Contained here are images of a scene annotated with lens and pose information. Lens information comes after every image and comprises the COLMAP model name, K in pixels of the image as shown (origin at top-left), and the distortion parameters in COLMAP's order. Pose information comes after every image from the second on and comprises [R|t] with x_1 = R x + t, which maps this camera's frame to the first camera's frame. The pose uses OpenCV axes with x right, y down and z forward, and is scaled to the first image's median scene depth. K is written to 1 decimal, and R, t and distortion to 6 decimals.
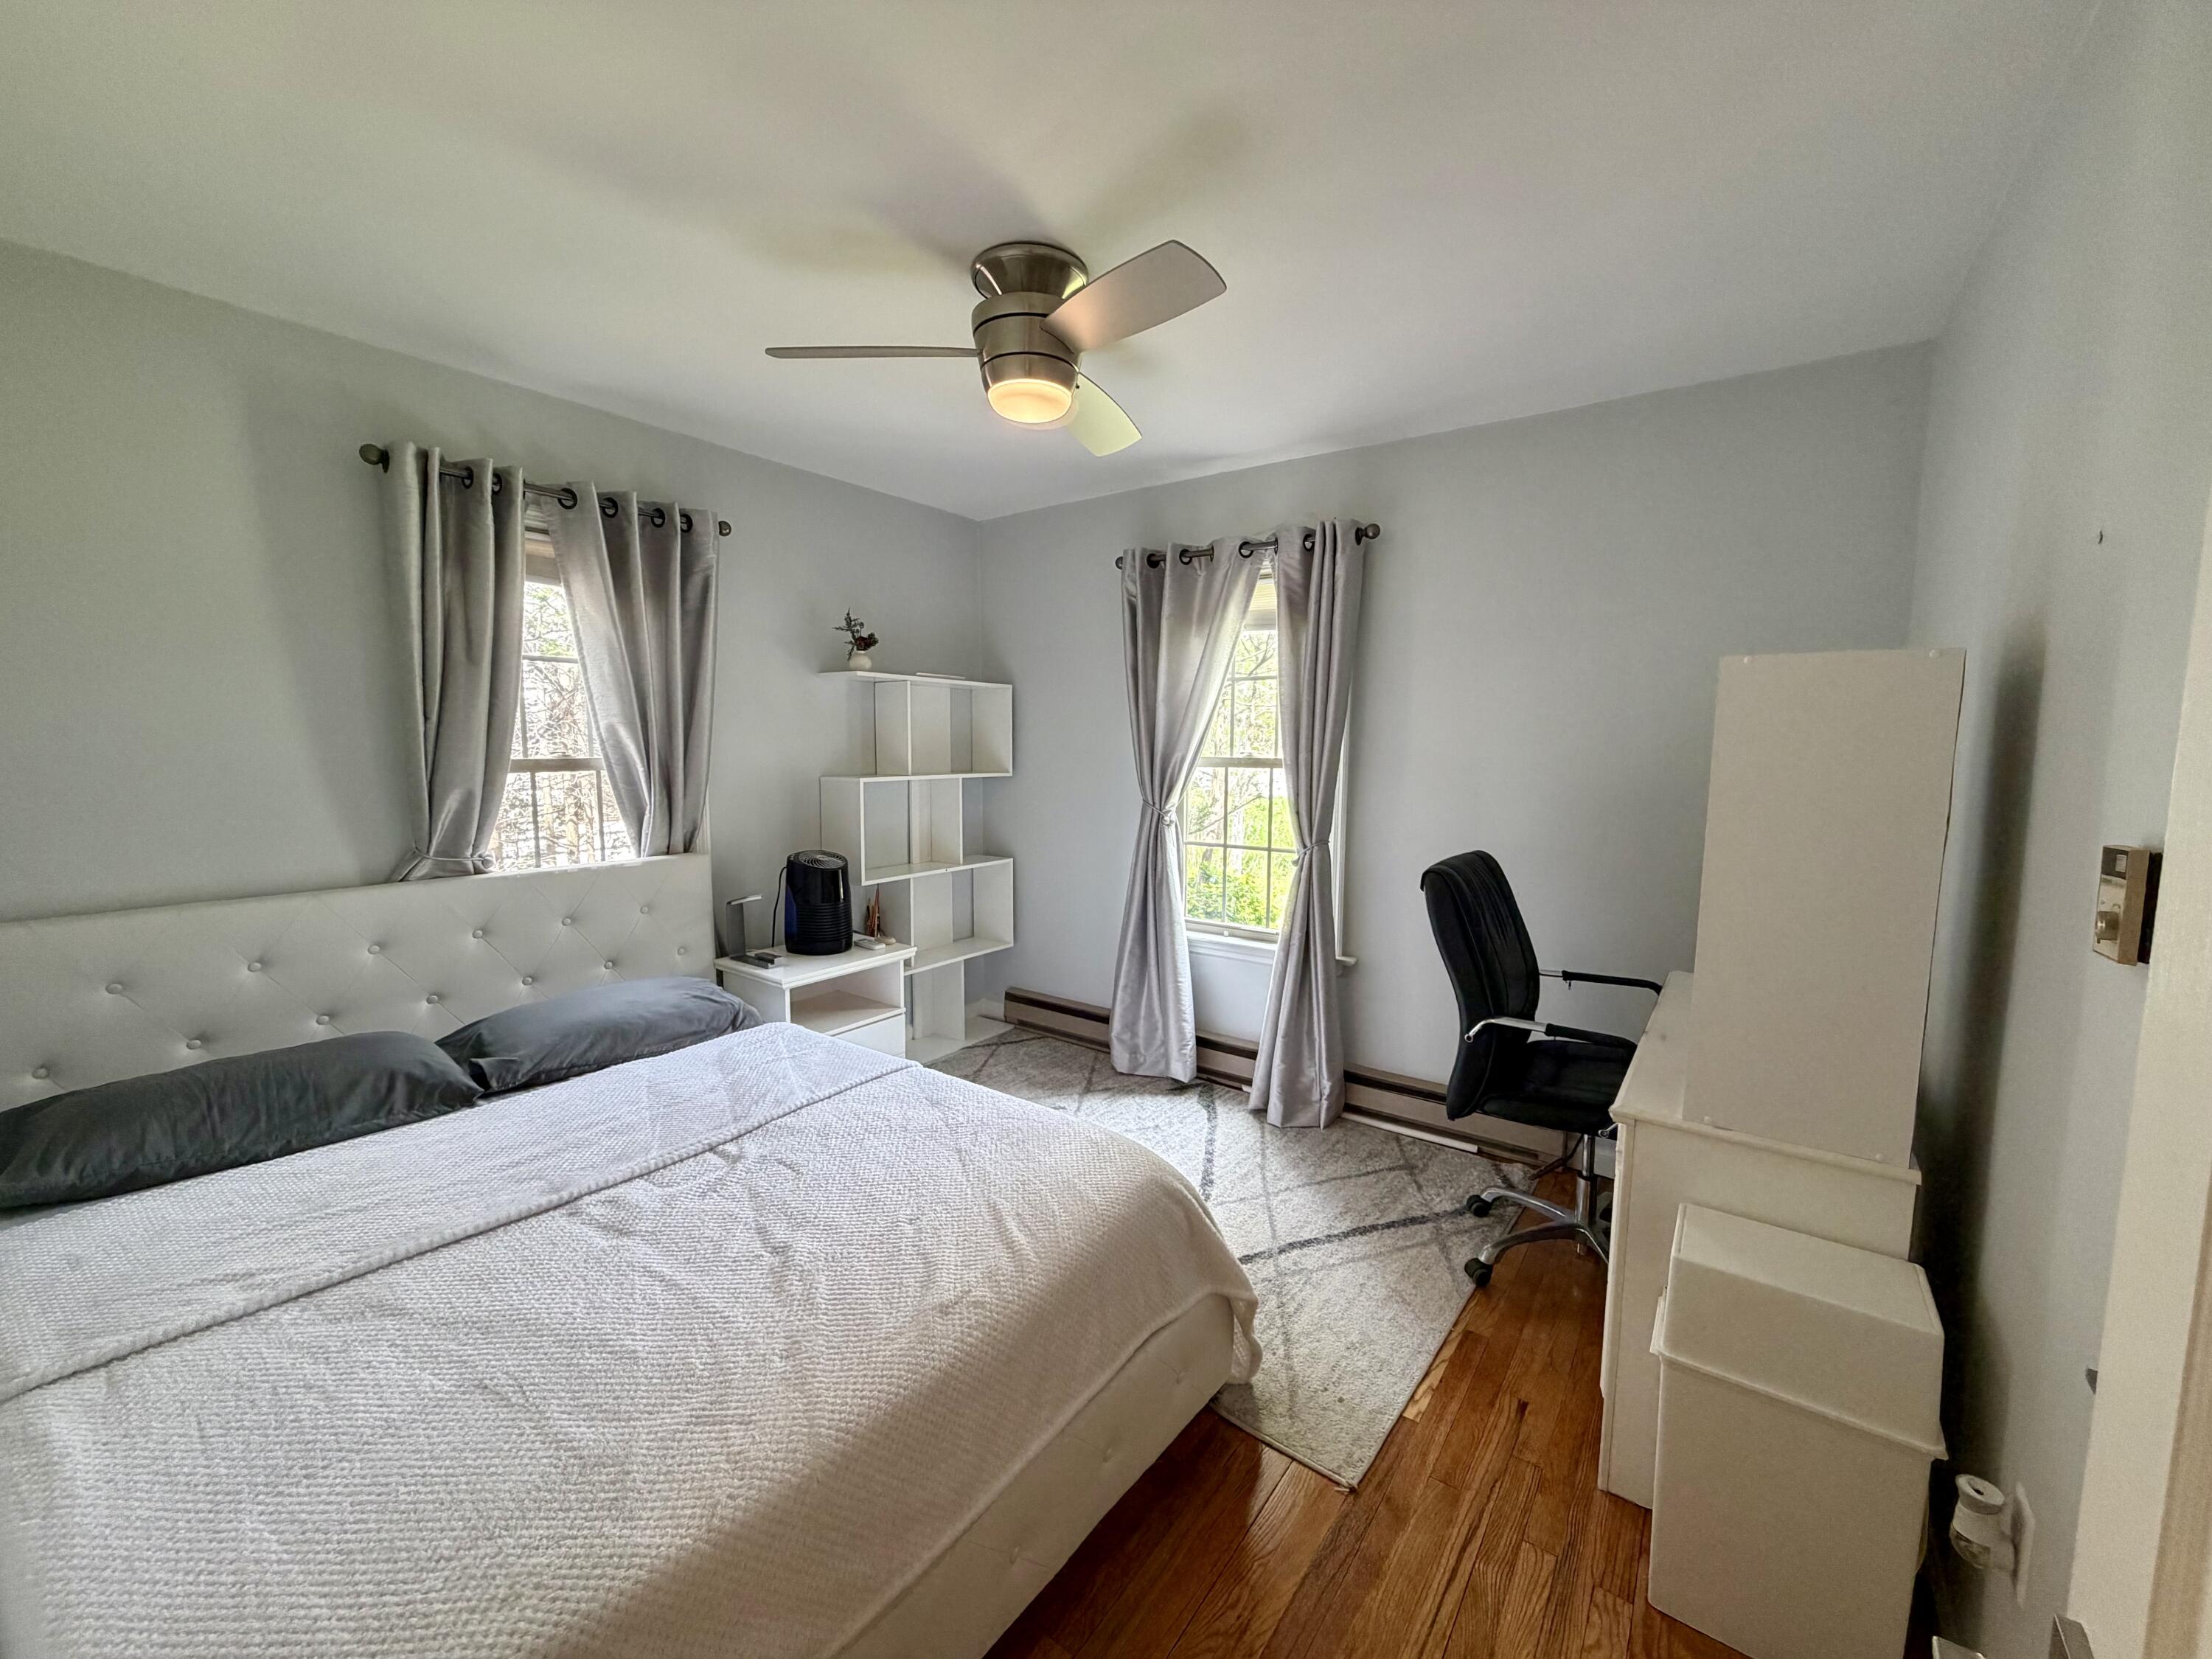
lens RADIAL K [[879.7, 0, 1099.3], [0, 879.7, 827.3], [0, 0, 1]] dist [0.001568, -0.000090]
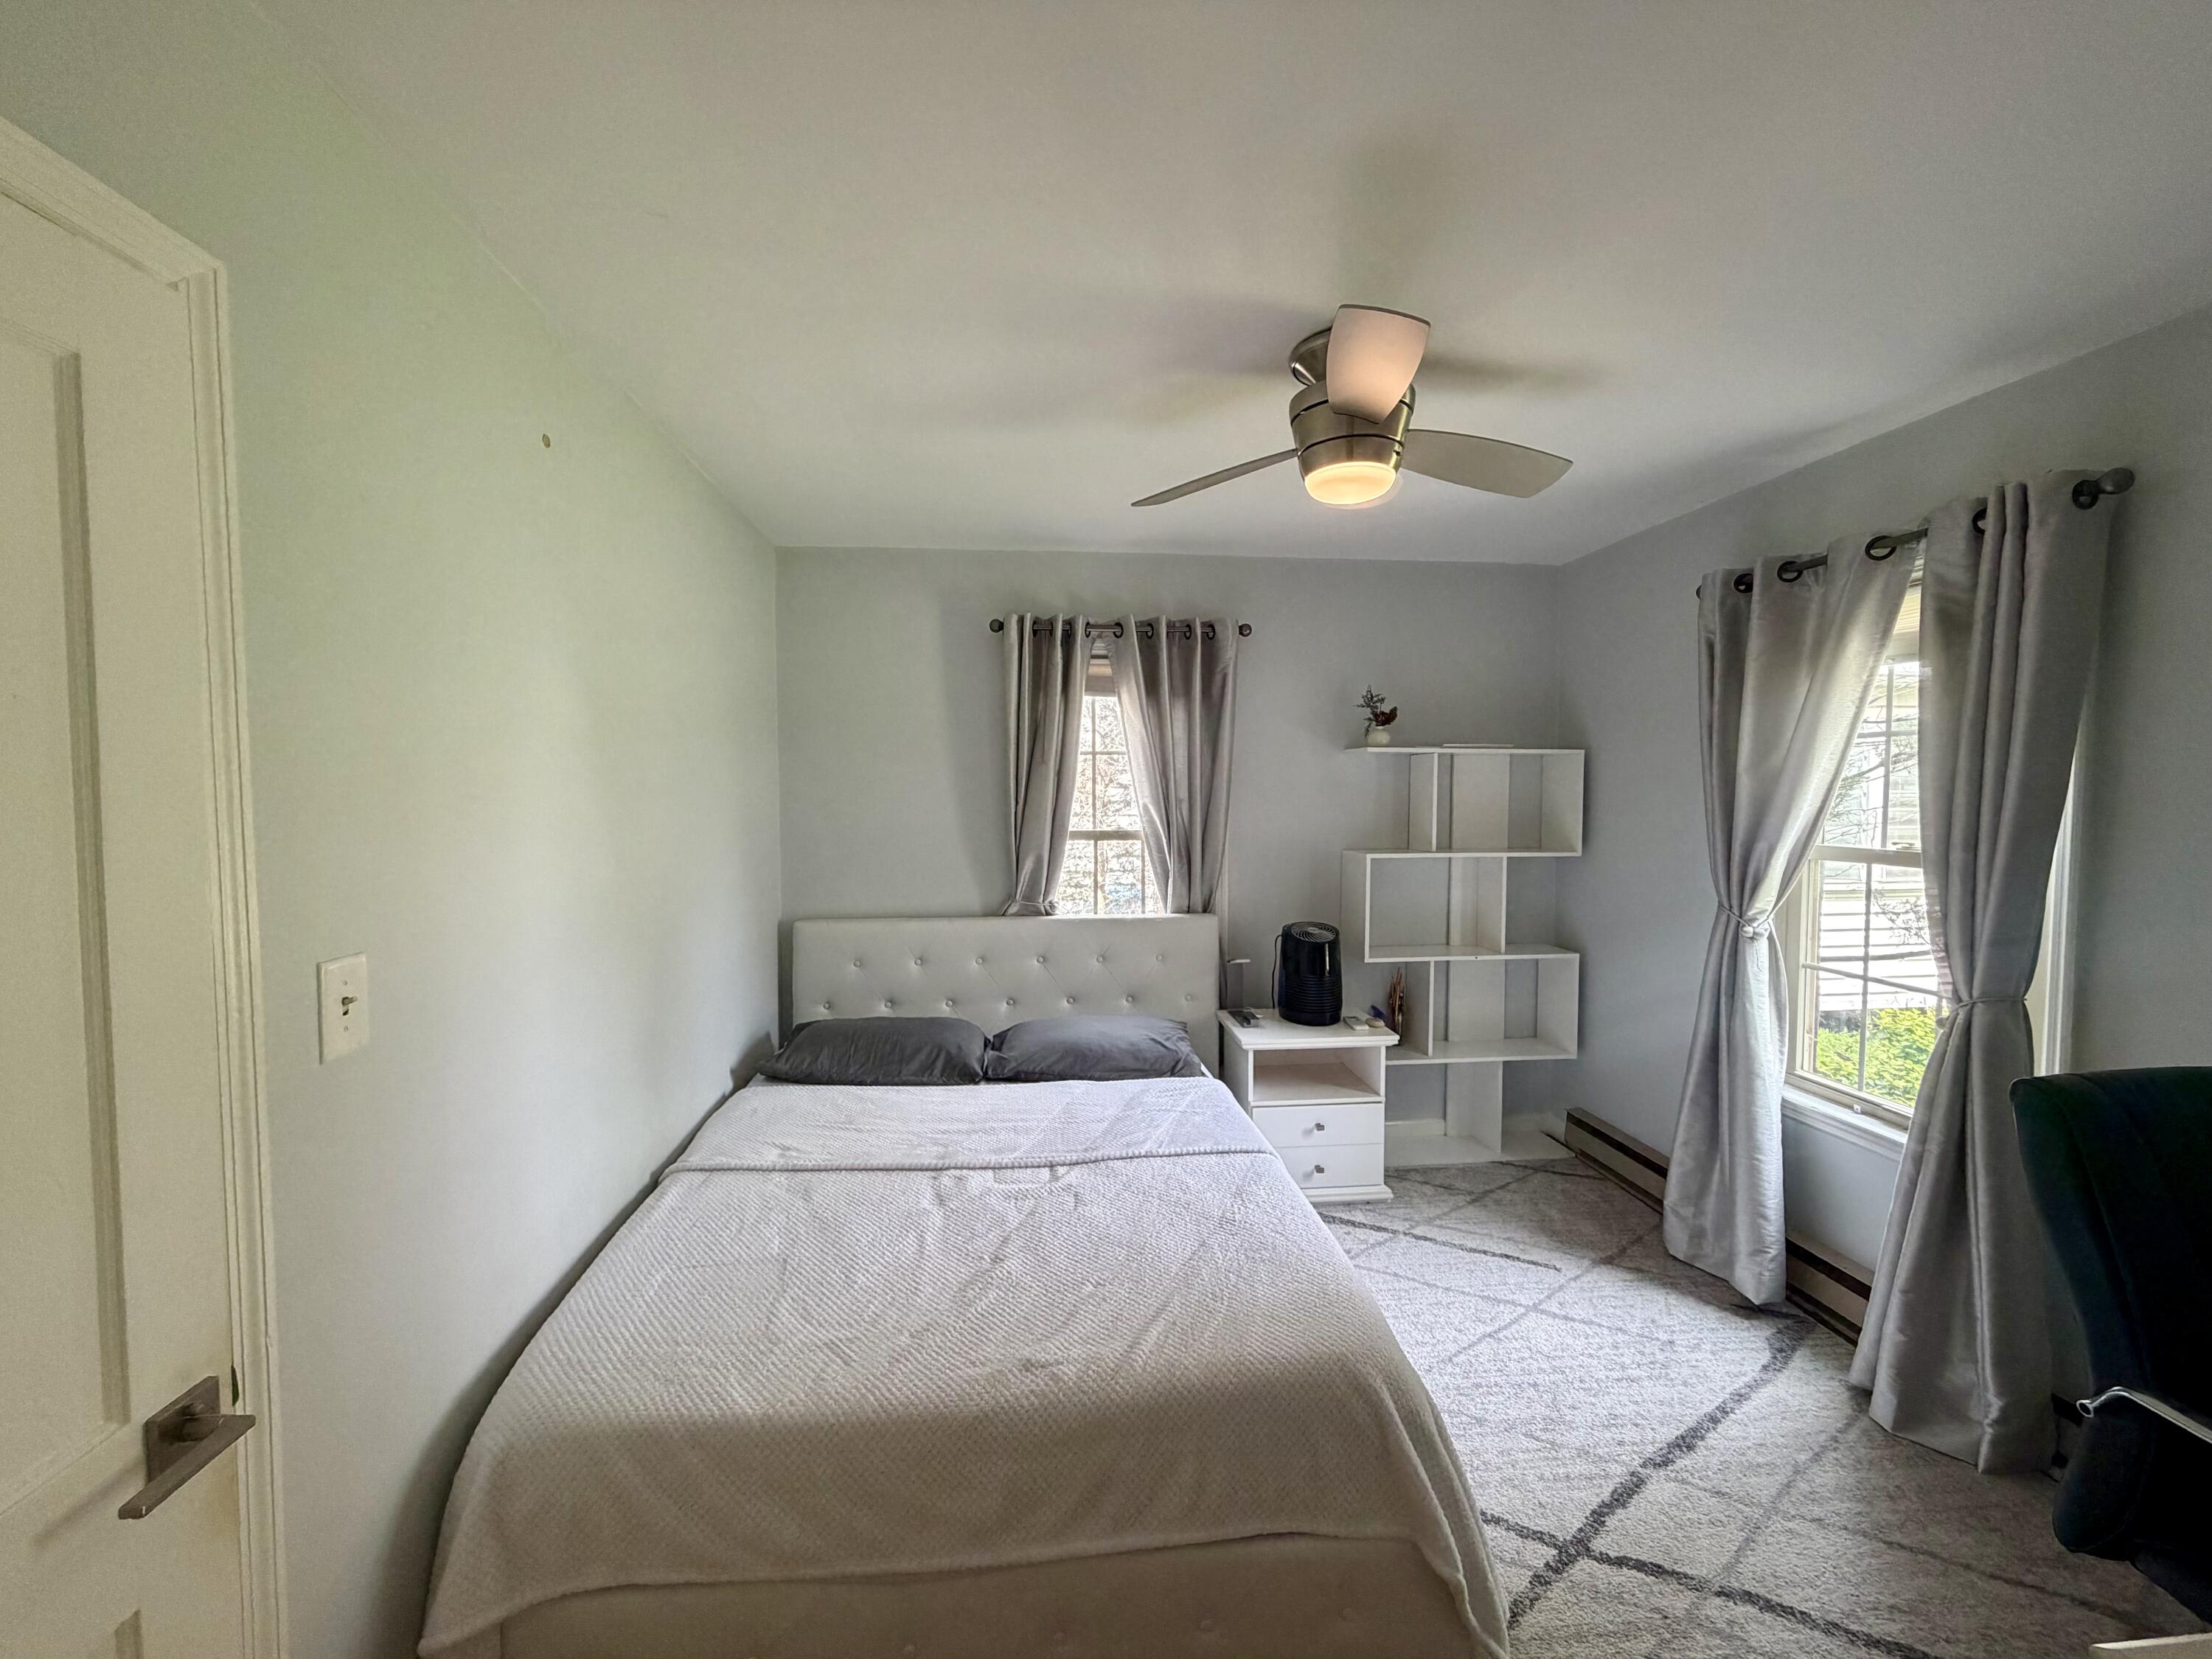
lens RADIAL K [[879.7, 0, 1100.2], [0, 879.7, 828.1], [0, 0, 1]] dist [0.001568, -0.000090]
pose [[0.672900, 0.027025, -0.739240, 0.293766], [-0.068241, 0.997339, -0.025656, -0.043931], [0.736579, 0.067711, 0.672954, 0.119697]]
